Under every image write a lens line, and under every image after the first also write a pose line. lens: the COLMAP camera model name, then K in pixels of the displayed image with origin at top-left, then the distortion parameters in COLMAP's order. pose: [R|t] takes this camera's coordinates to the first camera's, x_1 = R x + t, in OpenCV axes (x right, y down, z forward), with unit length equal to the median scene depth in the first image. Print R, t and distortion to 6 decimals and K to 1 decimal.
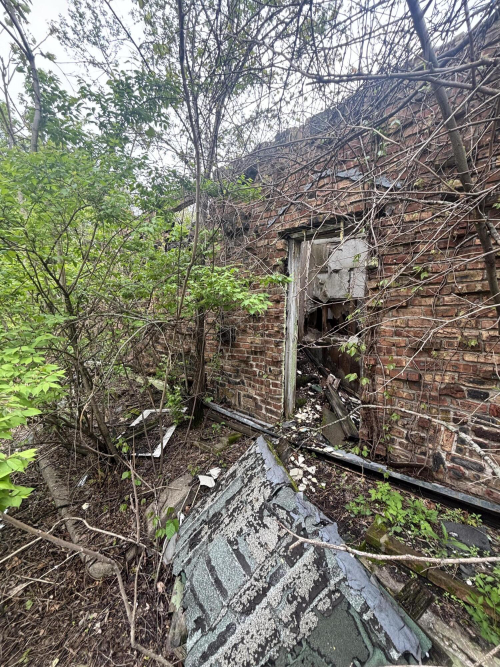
lens RADIAL K [[268.3, 0, 248.2], [0, 268.3, 338.0], [0, 0, 1]] dist [-0.001449, -0.000173]
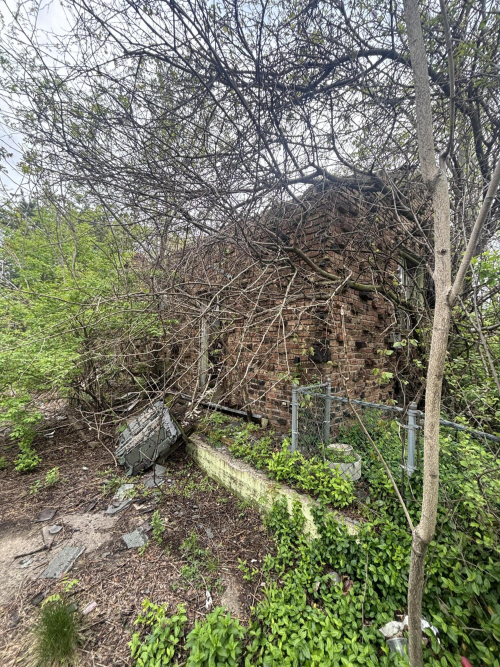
lens RADIAL K [[268.3, 0, 252.2], [0, 268.3, 330.7], [0, 0, 1]] dist [-0.001449, -0.000173]
pose [[0.998978, -0.012842, -0.043336, 0.910262], [0.009756, 0.997450, -0.070698, 0.028981], [0.044133, 0.070203, 0.996556, -1.301447]]
